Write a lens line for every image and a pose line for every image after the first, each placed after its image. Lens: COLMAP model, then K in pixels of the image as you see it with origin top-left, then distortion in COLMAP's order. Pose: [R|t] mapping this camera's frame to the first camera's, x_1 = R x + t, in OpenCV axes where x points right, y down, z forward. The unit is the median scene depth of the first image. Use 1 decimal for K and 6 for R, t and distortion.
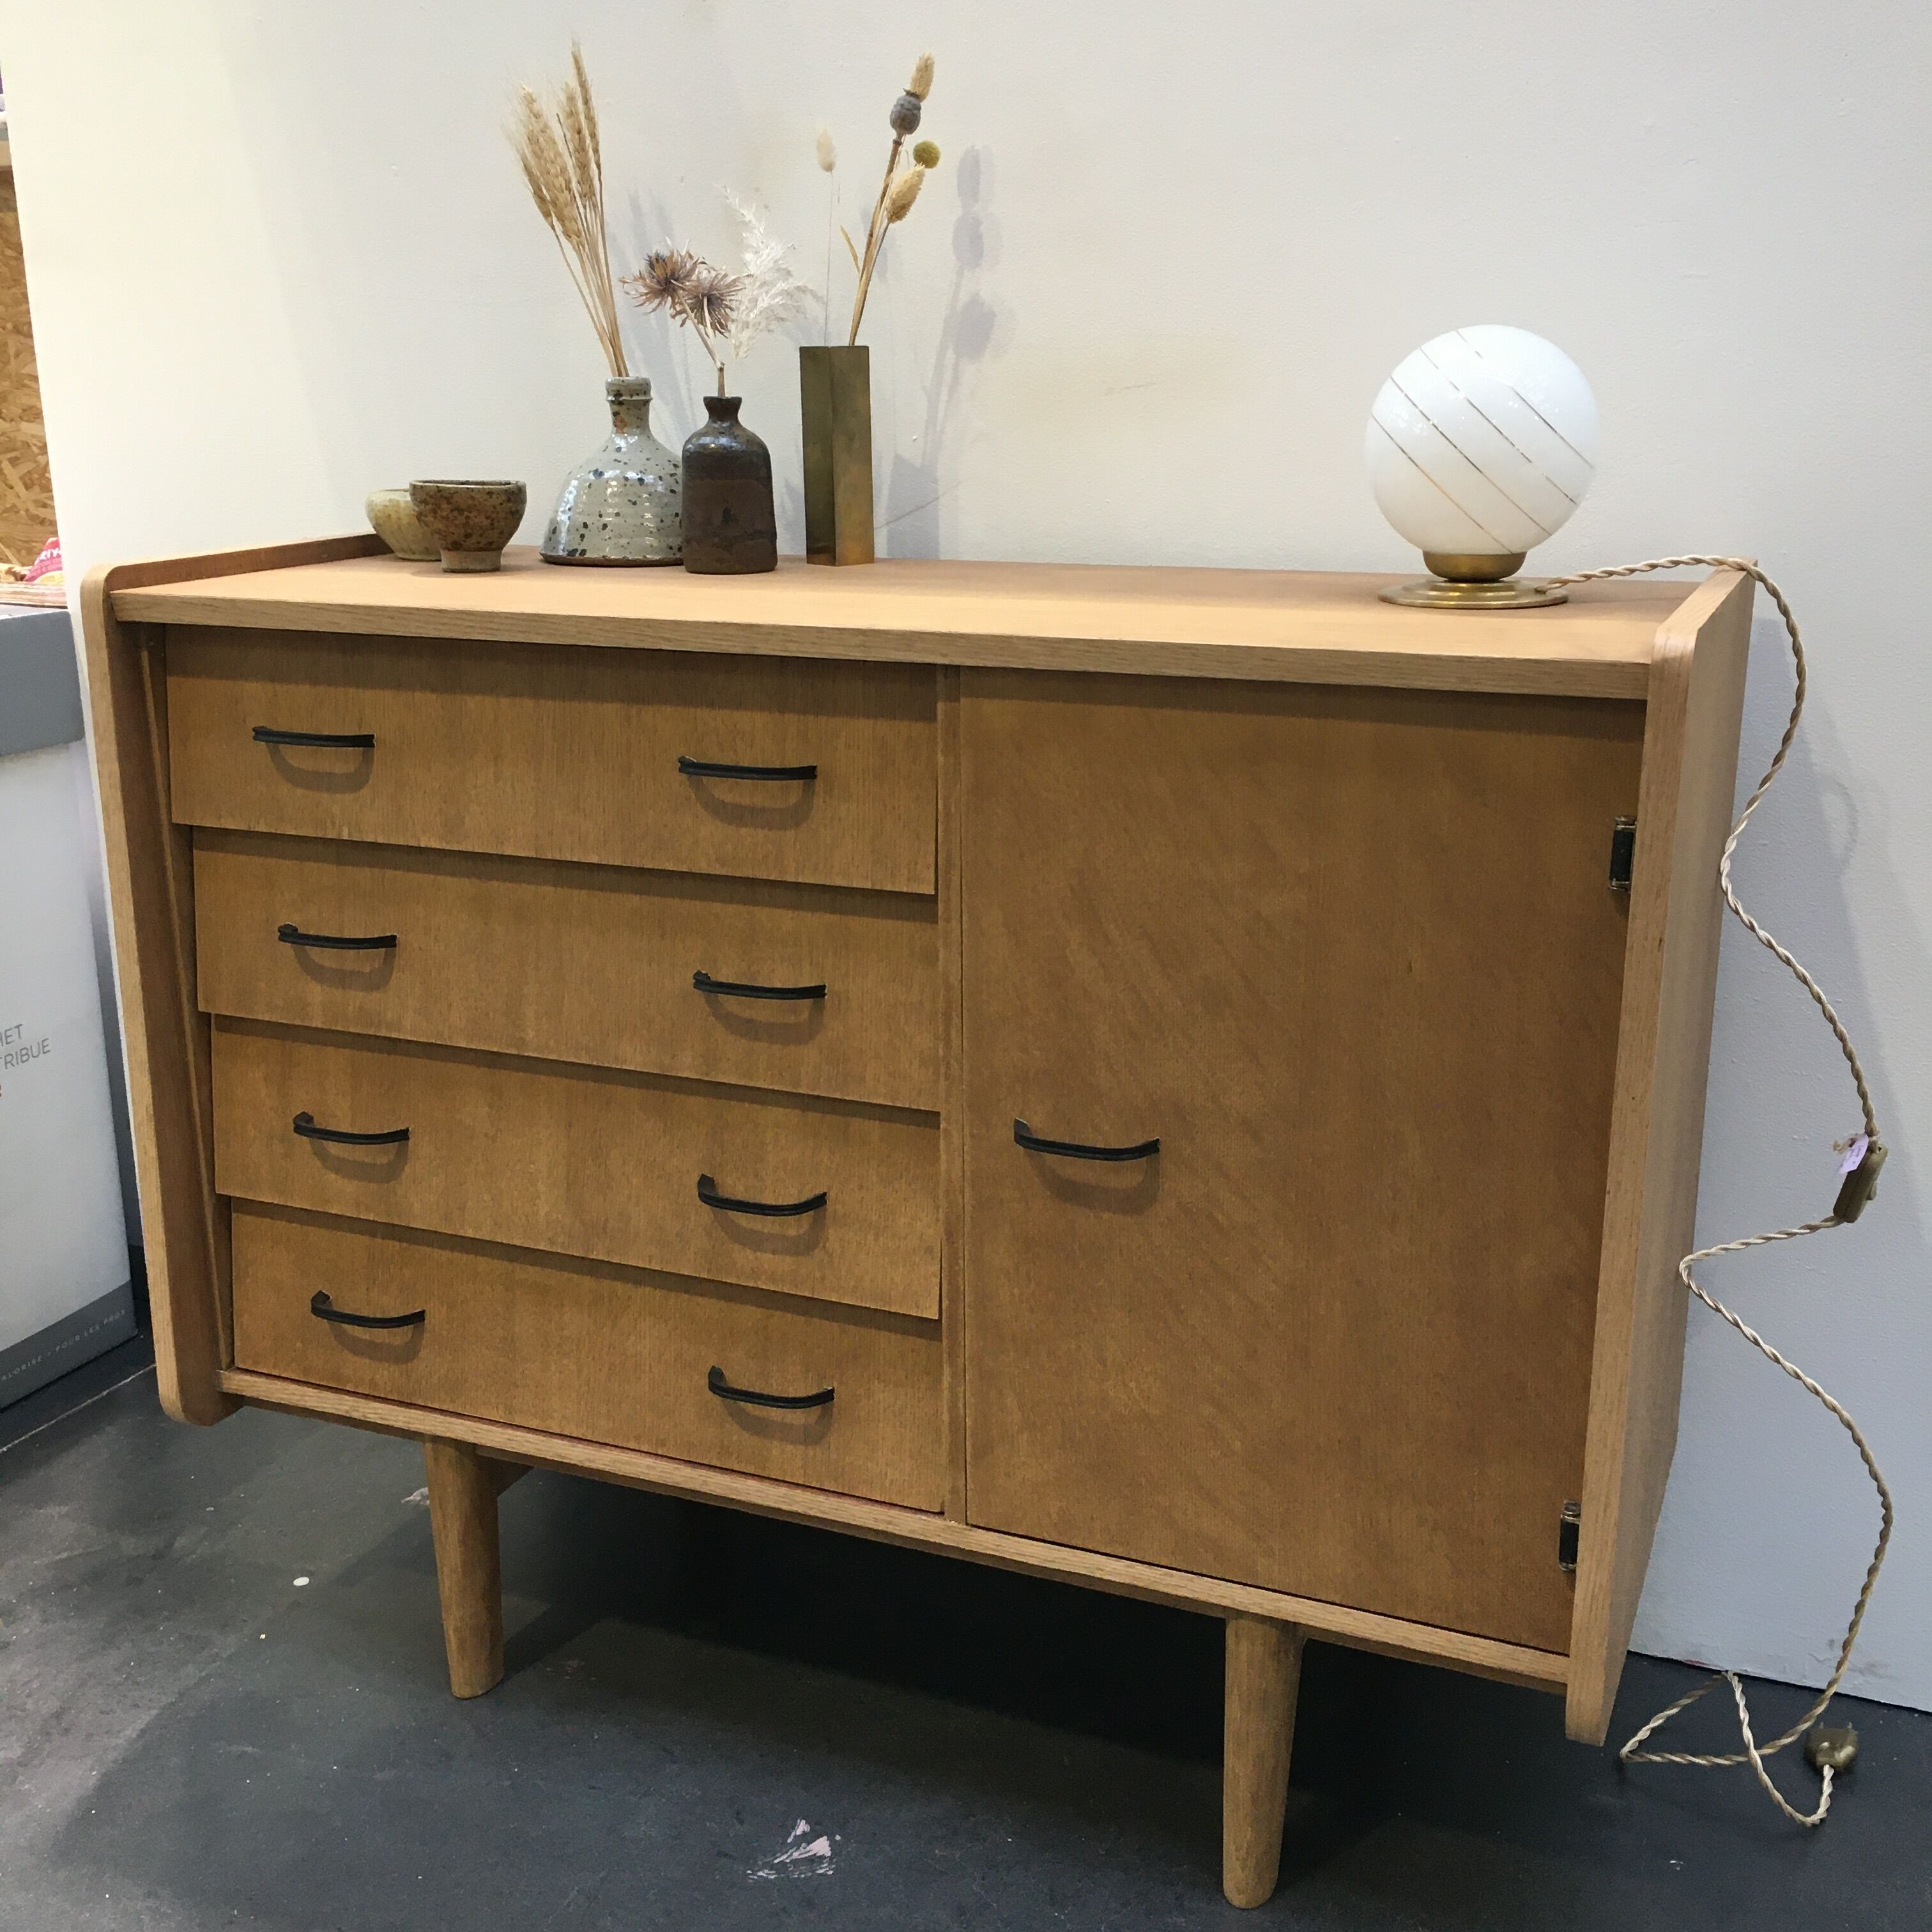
lens RADIAL K [[2209.3, 0, 962.2], [0, 2209.3, 968.9], [0, 0, 1]] dist [0.039048, 0.000000]
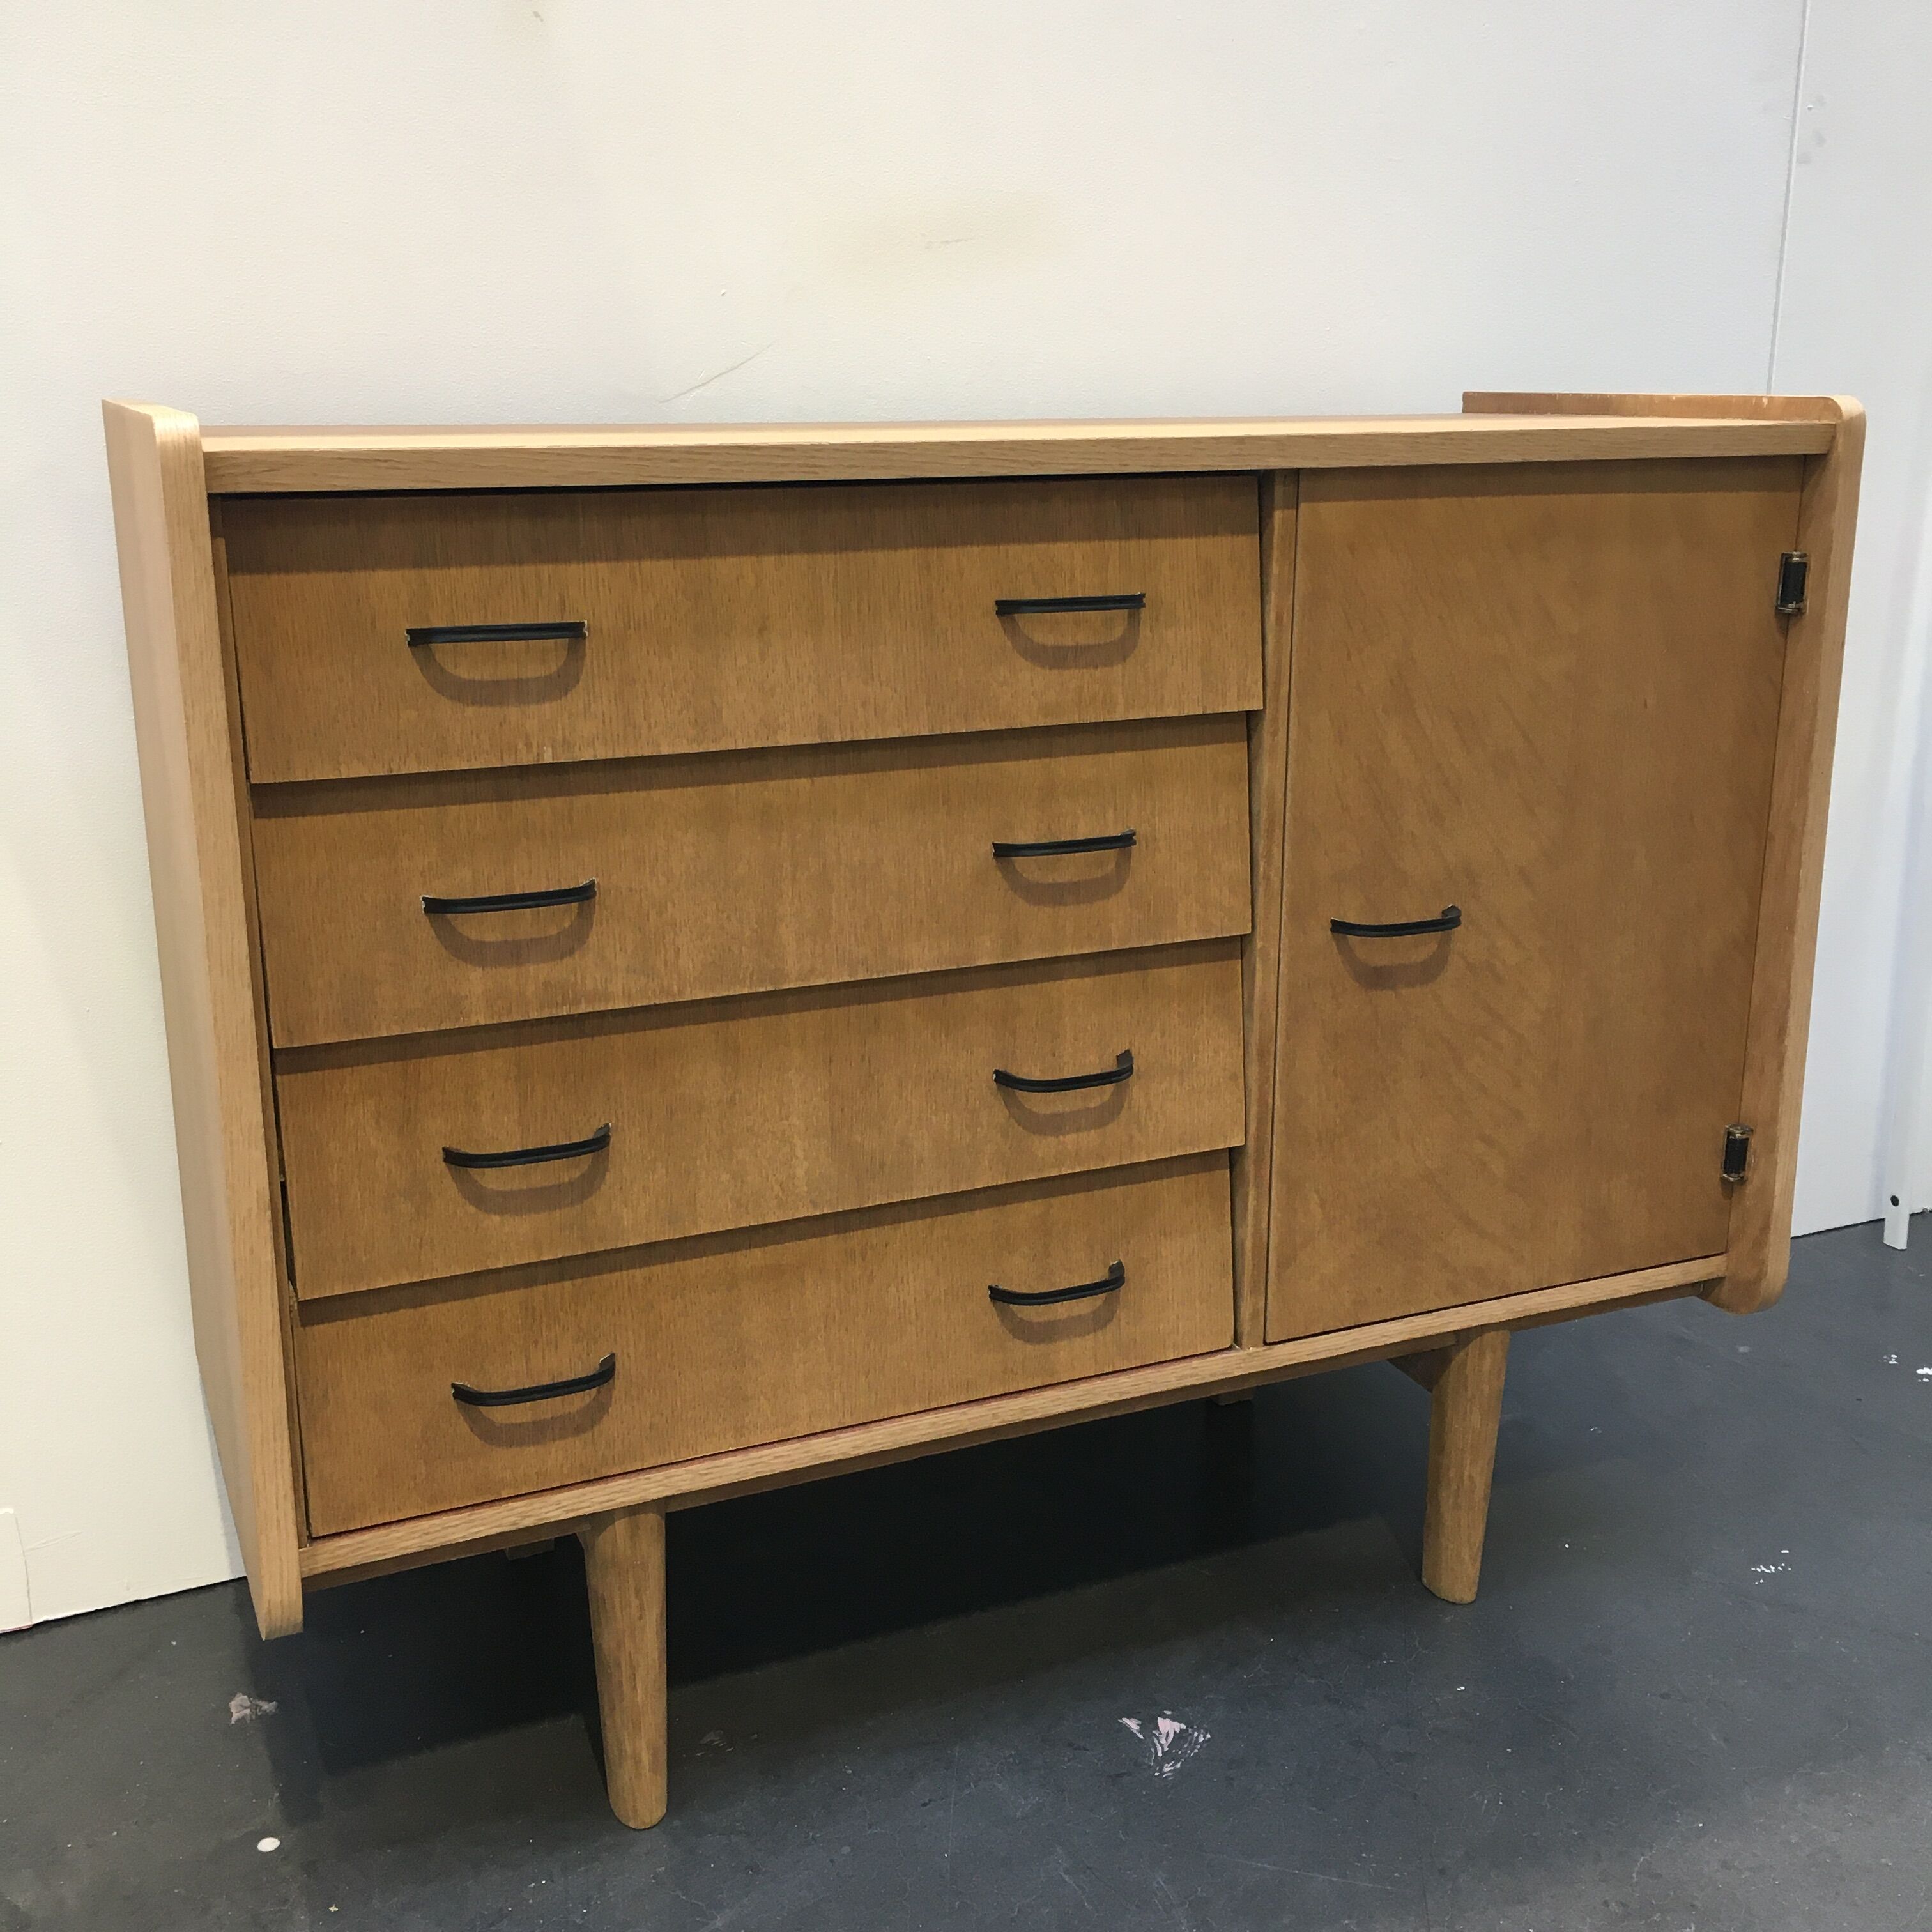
lens RADIAL K [[2209.3, 0, 968.9], [0, 2209.3, 974.8], [0, 0, 1]] dist [0.039048, 0.000000]
pose [[0.677401, -0.187662, 0.711274, -0.770523], [0.196923, 0.977884, 0.070459, -0.011753], [-0.708766, 0.092337, 0.699374, 0.372500]]
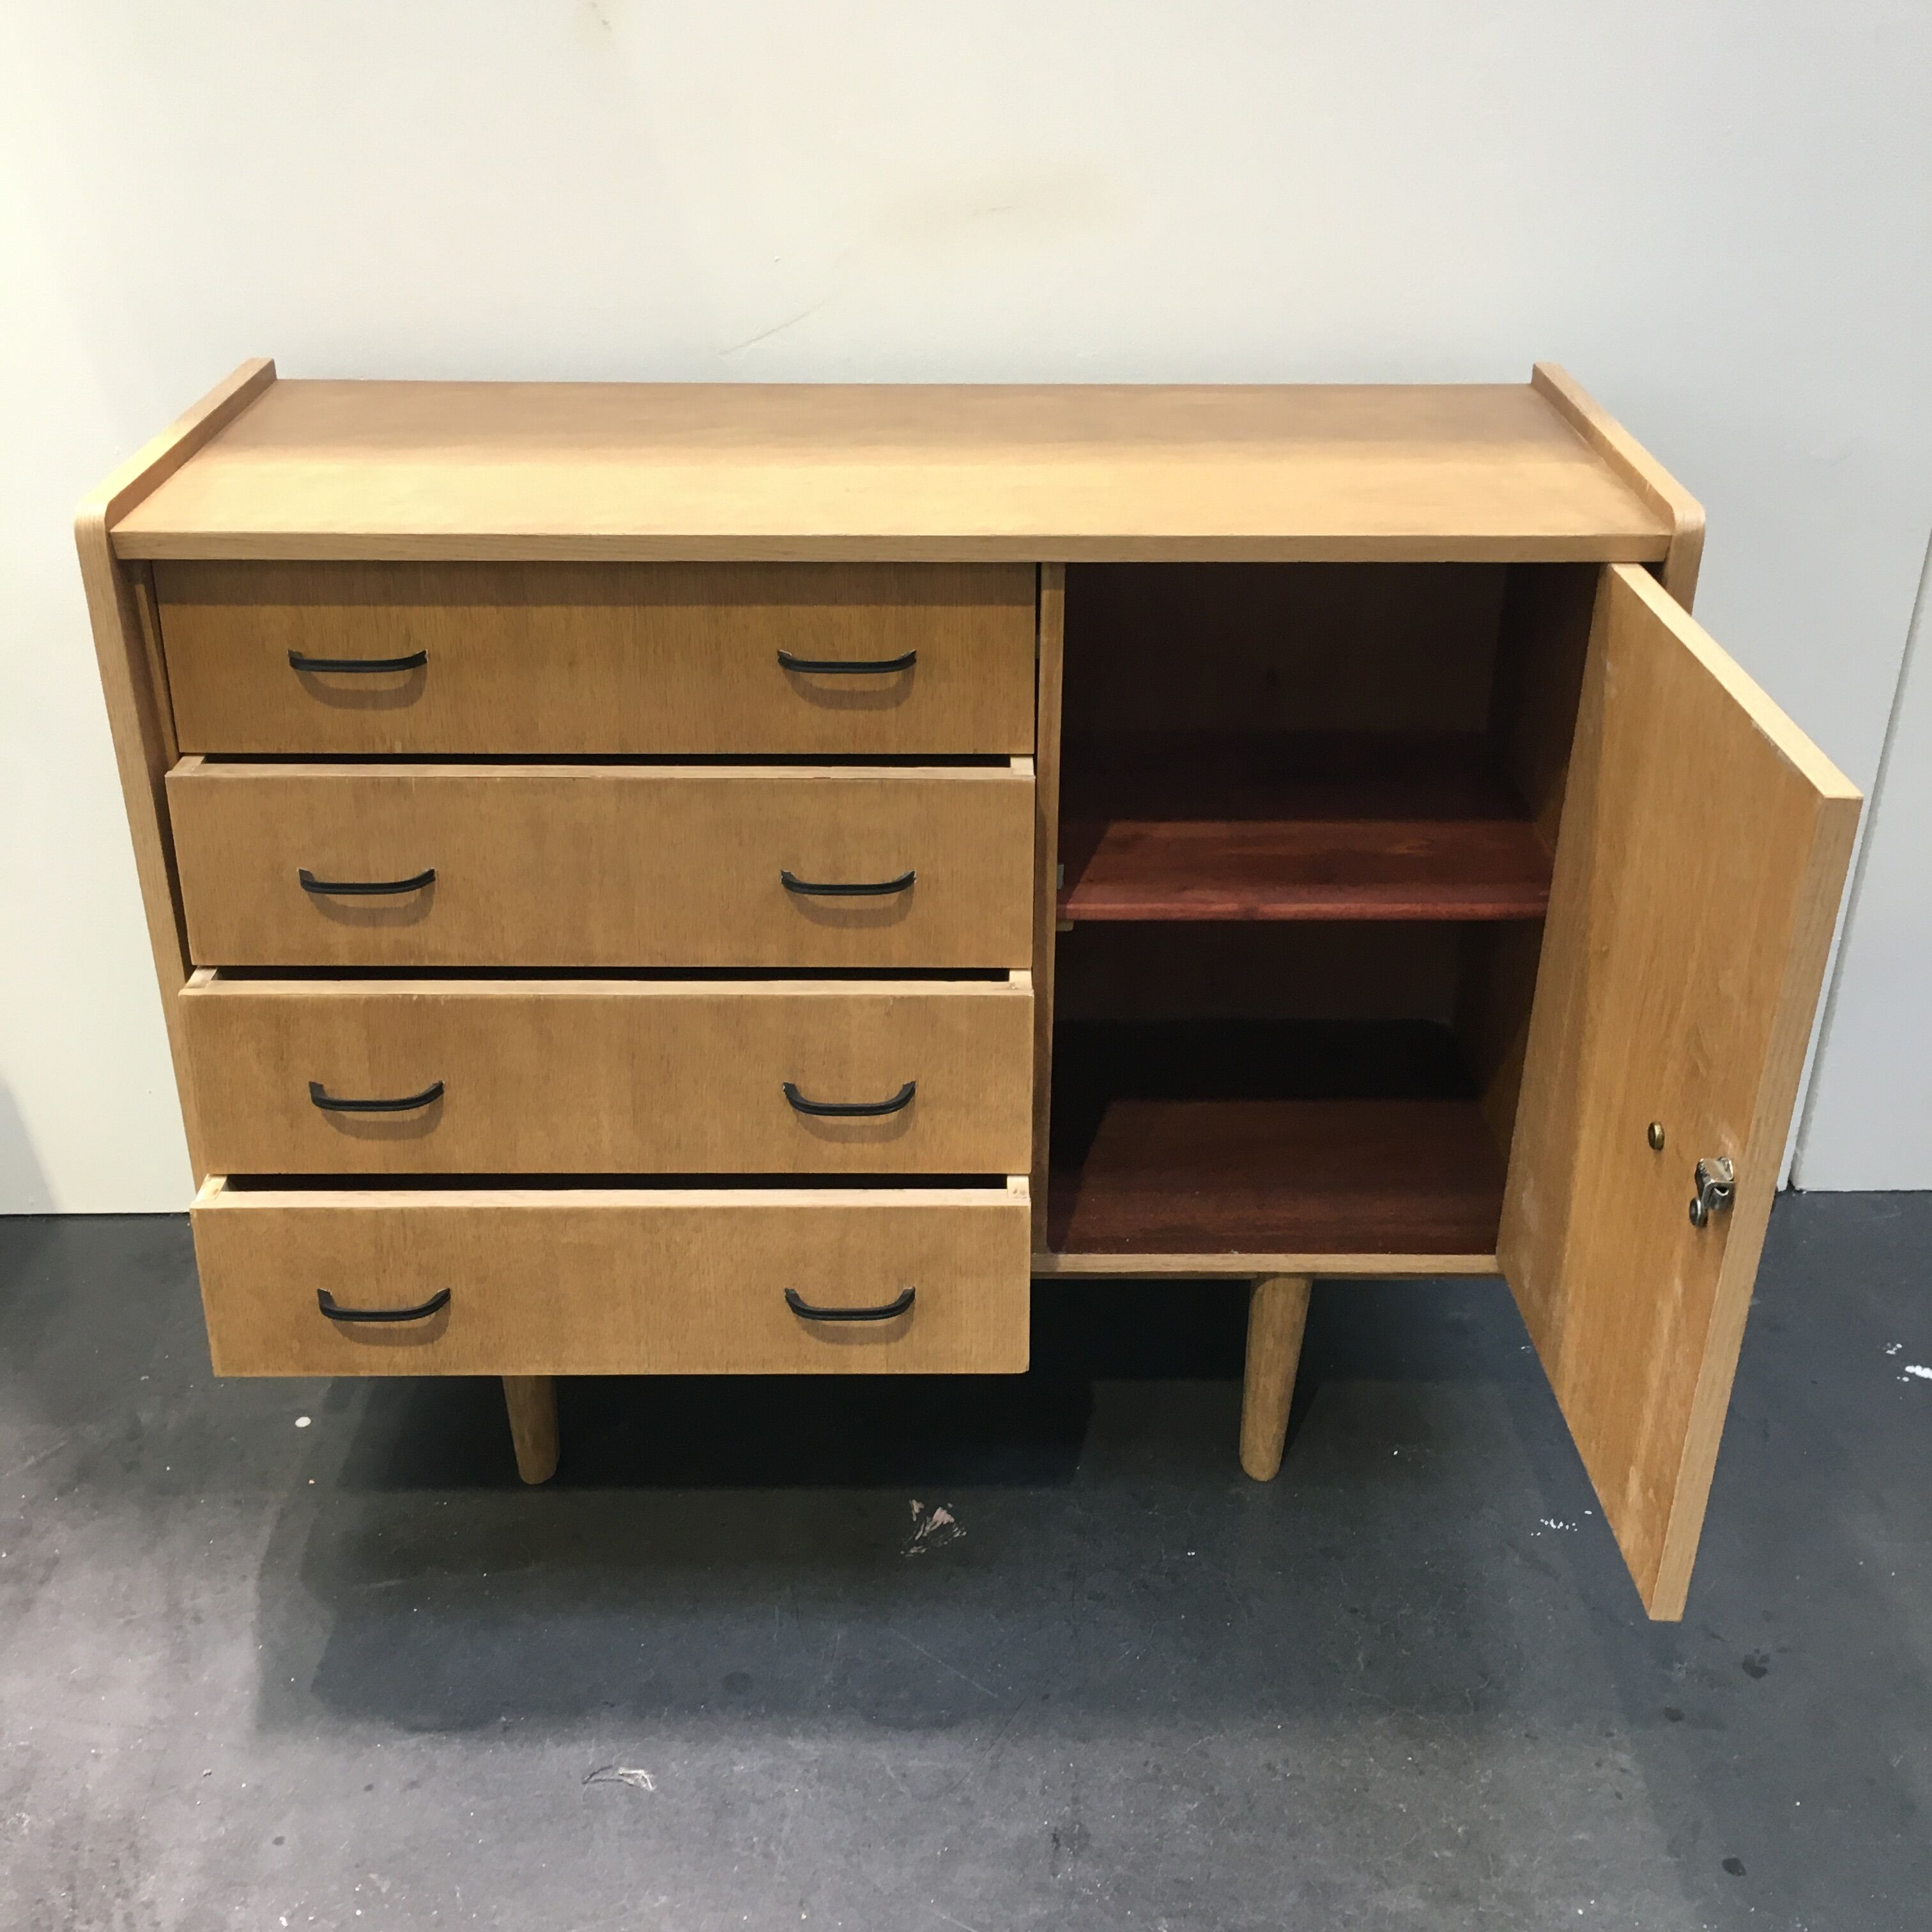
lens RADIAL K [[2209.3, 0, 970.0], [0, 2209.3, 971.7], [0, 0, 1]] dist [0.039048, 0.000000]
pose [[0.916286, -0.180502, 0.357545, -0.434152], [0.097869, 0.966535, 0.237135, -0.182971], [-0.388383, -0.182291, 0.903288, -0.036910]]
